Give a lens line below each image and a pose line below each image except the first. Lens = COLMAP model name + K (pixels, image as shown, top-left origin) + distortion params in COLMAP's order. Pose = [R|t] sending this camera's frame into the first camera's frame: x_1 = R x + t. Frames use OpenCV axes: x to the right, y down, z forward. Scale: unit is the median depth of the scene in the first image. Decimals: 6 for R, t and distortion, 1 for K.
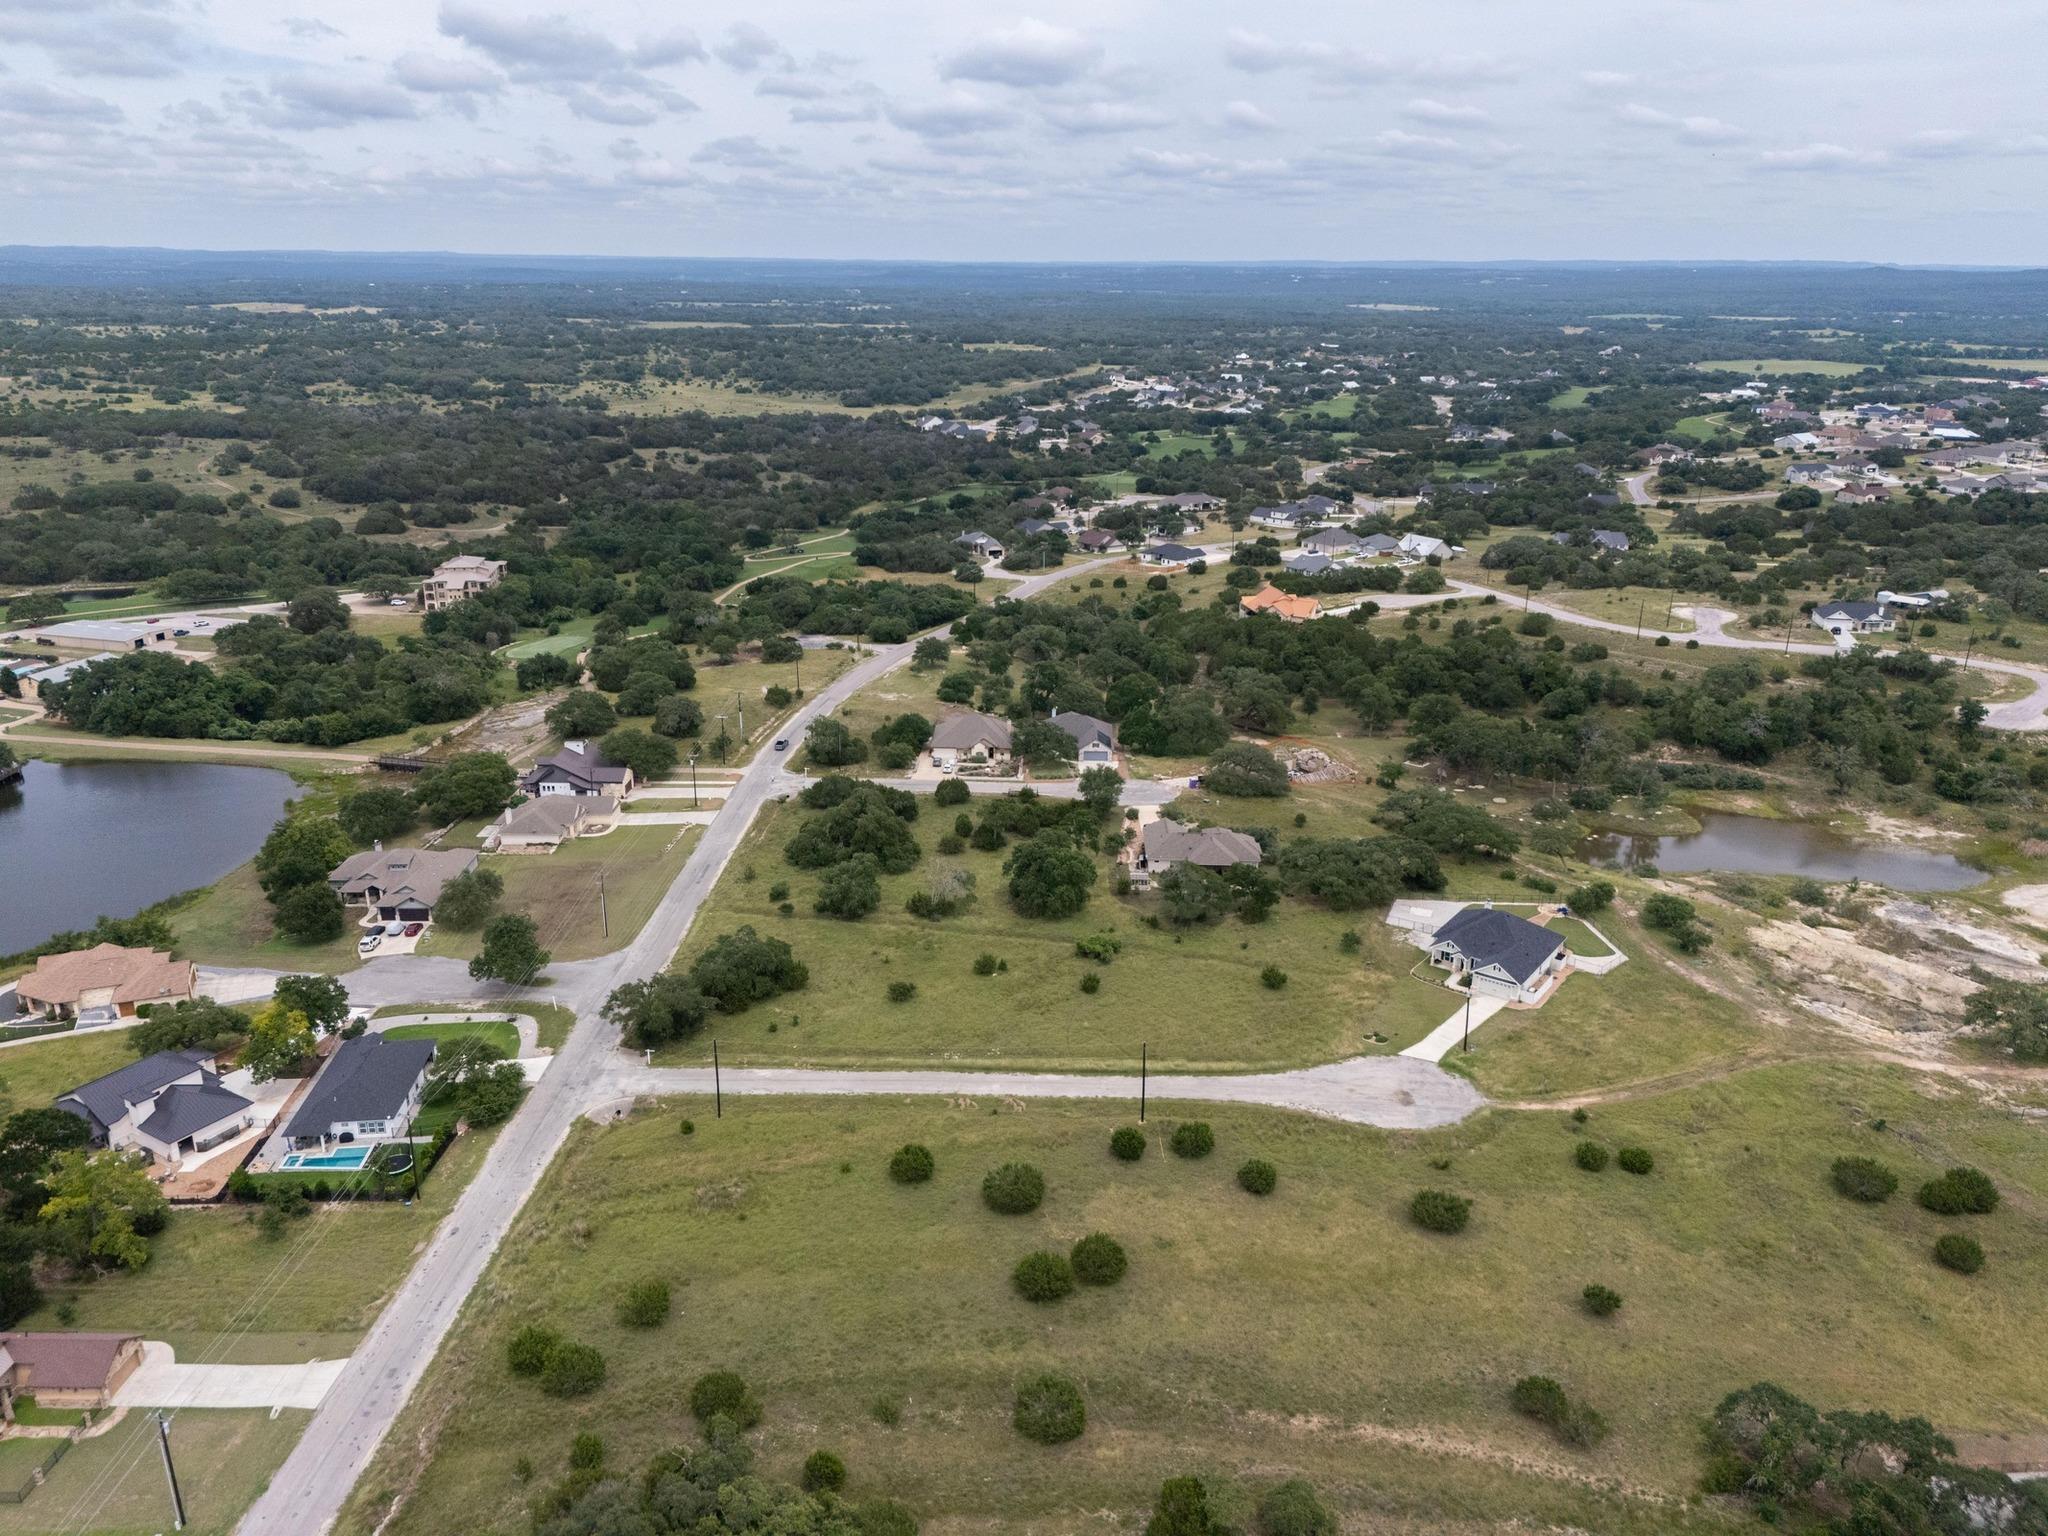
lens RADIAL K [[1498.5, 0, 1027.8], [0, 1498.5, 761.3], [0, 0, 1]] dist [0.070360, -0.080550]
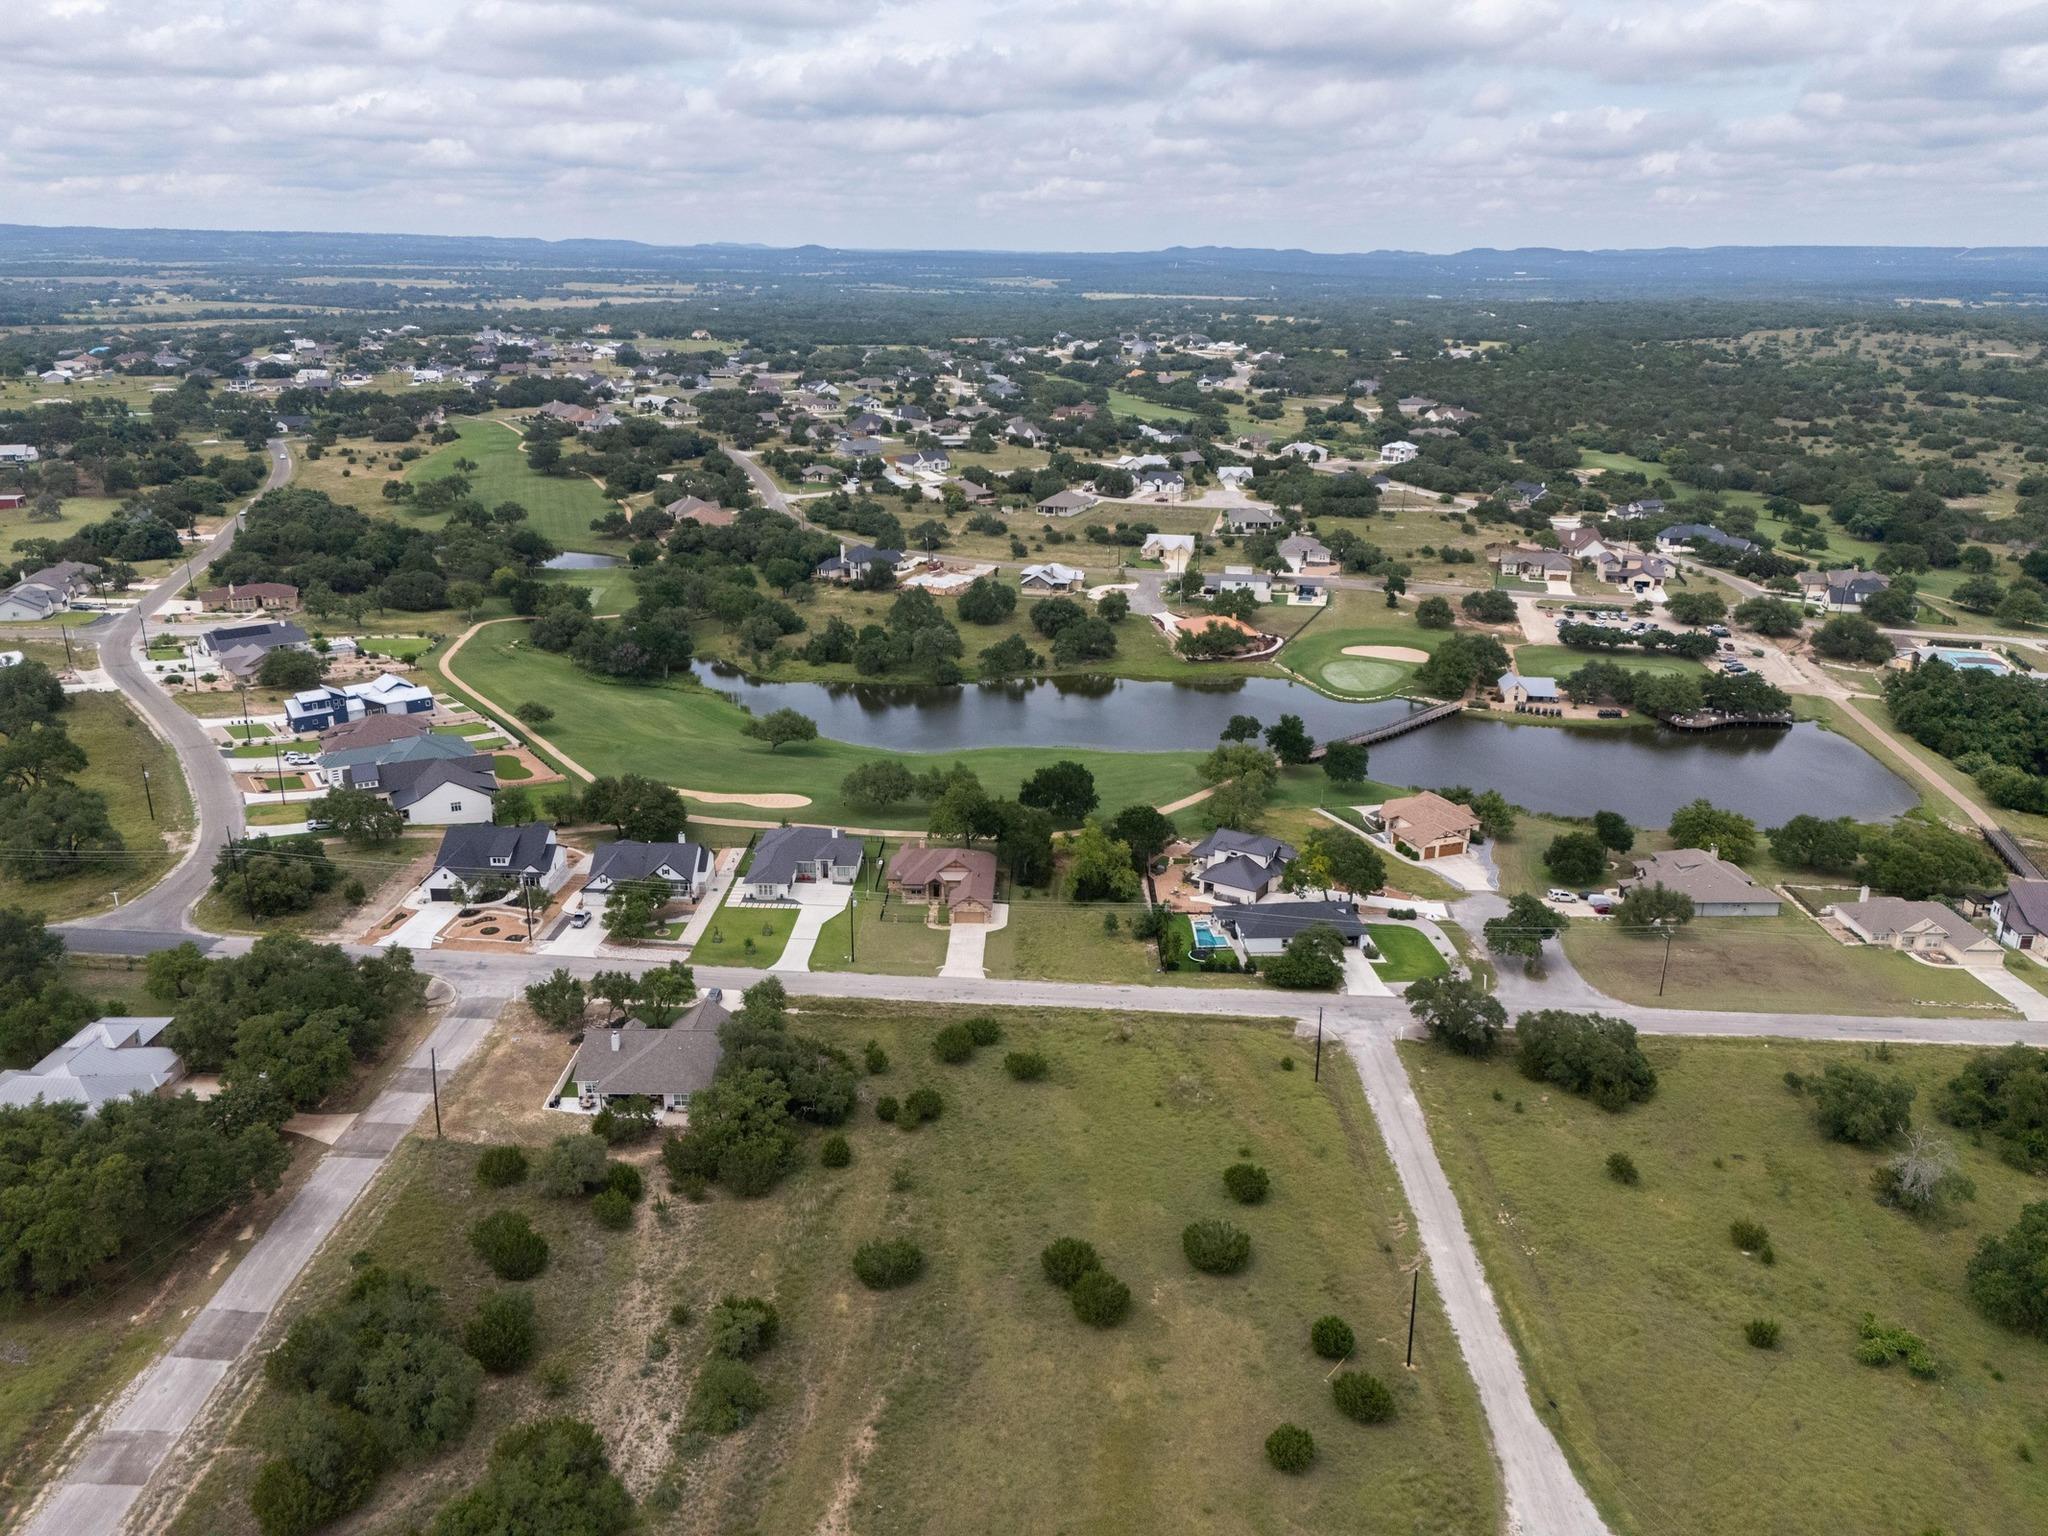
lens RADIAL K [[1492.4, 0, 1024.0], [0, 1492.4, 768.0], [0, 0, 1]] dist [0.067077, -0.058211]
pose [[-0.001075, 0.320306, -0.947313, 0.449047], [-0.324938, 0.895796, 0.303256, -0.131792], [0.945735, 0.308144, 0.103117, 0.397222]]
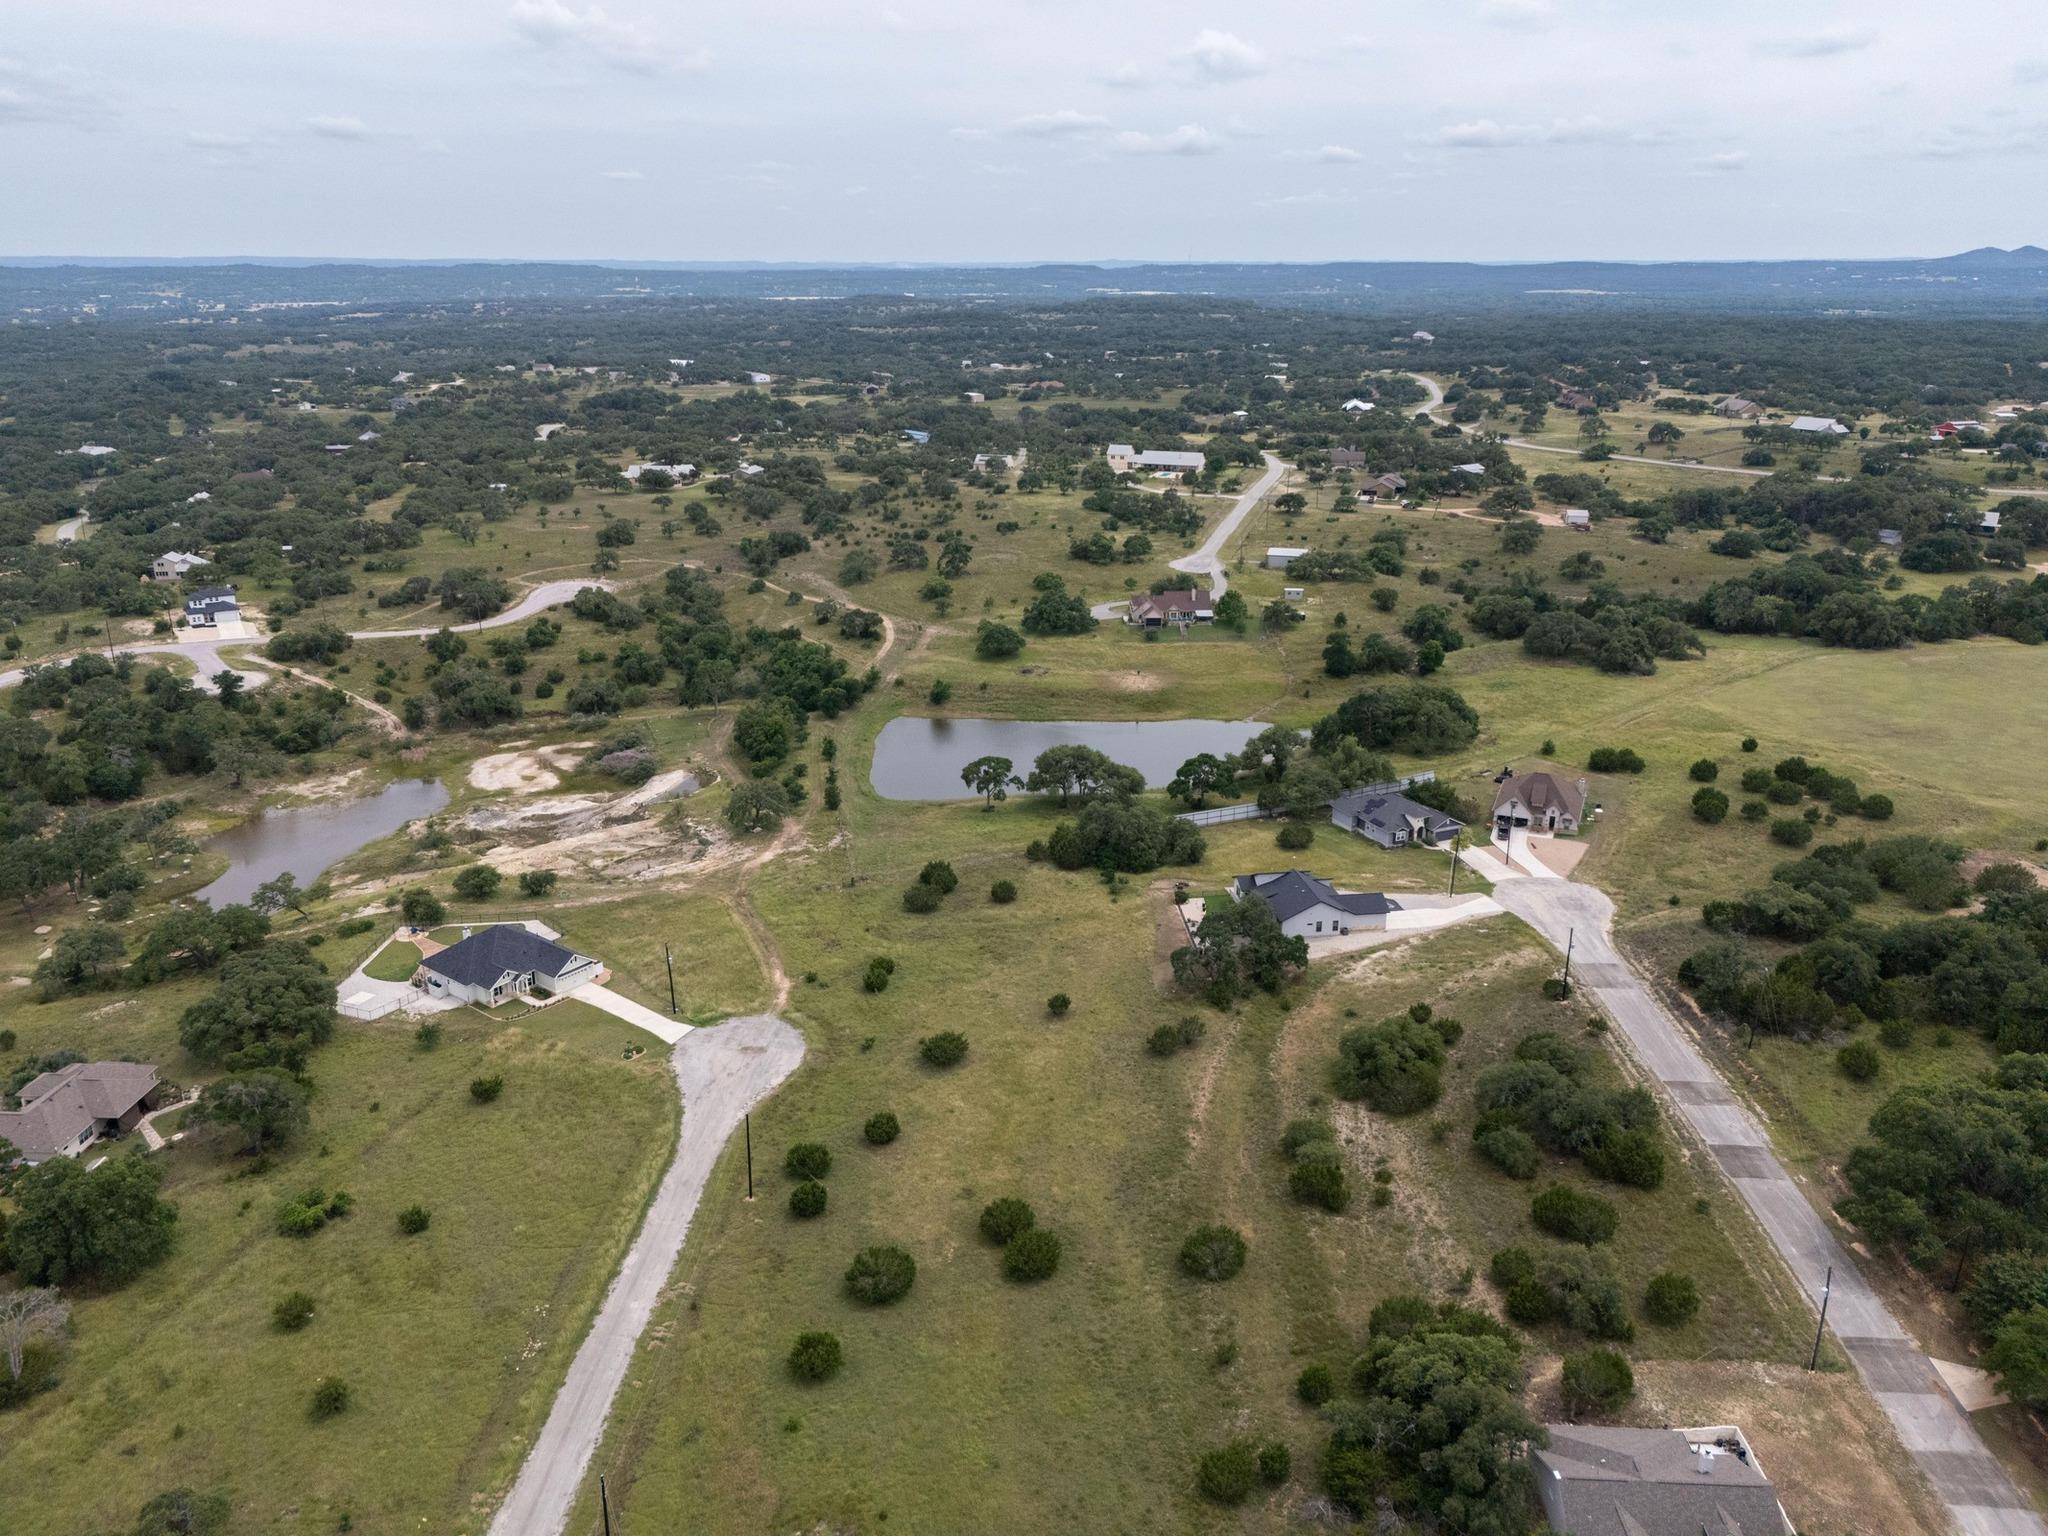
lens RADIAL K [[1498.5, 0, 1027.8], [0, 1498.5, 761.3], [0, 0, 1]] dist [0.070360, -0.080550]
pose [[0.018875, -0.322341, 0.946435, -0.444092], [0.316619, 0.899813, 0.300148, -0.140950], [-0.948365, 0.293994, 0.119044, 0.406026]]
